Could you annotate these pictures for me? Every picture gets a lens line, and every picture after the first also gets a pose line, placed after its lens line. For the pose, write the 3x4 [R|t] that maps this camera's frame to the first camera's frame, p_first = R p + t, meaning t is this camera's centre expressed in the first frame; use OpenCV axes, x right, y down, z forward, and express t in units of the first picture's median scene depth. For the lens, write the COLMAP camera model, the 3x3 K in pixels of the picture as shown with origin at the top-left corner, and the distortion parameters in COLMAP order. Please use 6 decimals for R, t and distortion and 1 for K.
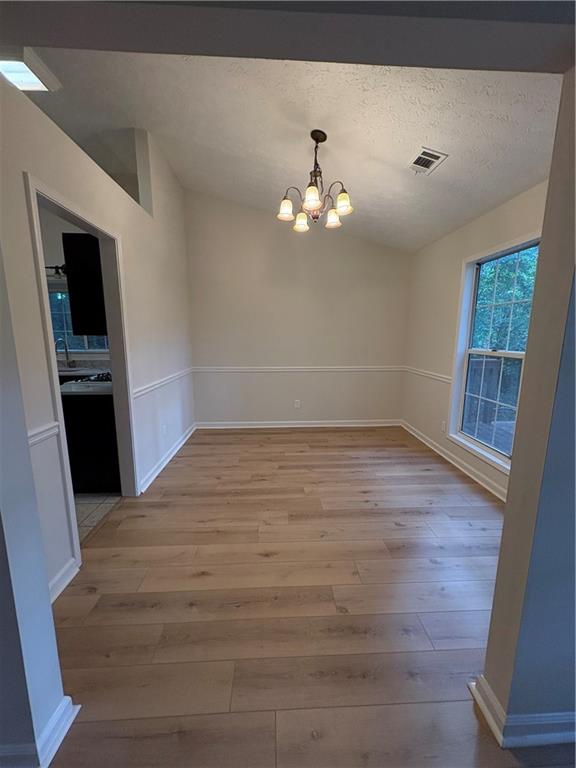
lens RADIAL K [[306.6, 0, 288.2], [0, 306.6, 381.8], [0, 0, 1]] dist [0.006234, -0.000119]
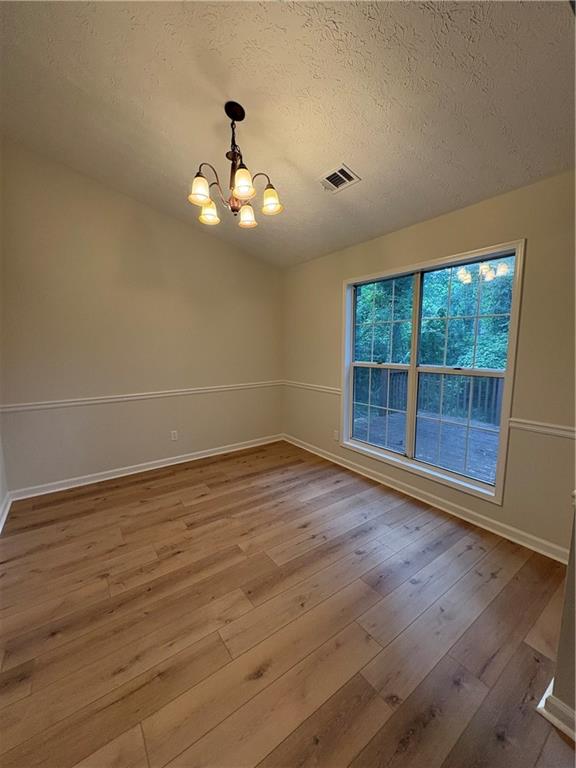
lens RADIAL K [[306.6, 0, 285.0], [0, 306.6, 382.0], [0, 0, 1]] dist [0.006234, -0.000119]
pose [[0.839874, -0.072177, 0.537962, -0.221144], [0.091897, 0.995720, -0.009877, -0.049785], [-0.534946, 0.057733, 0.842911, 0.220904]]
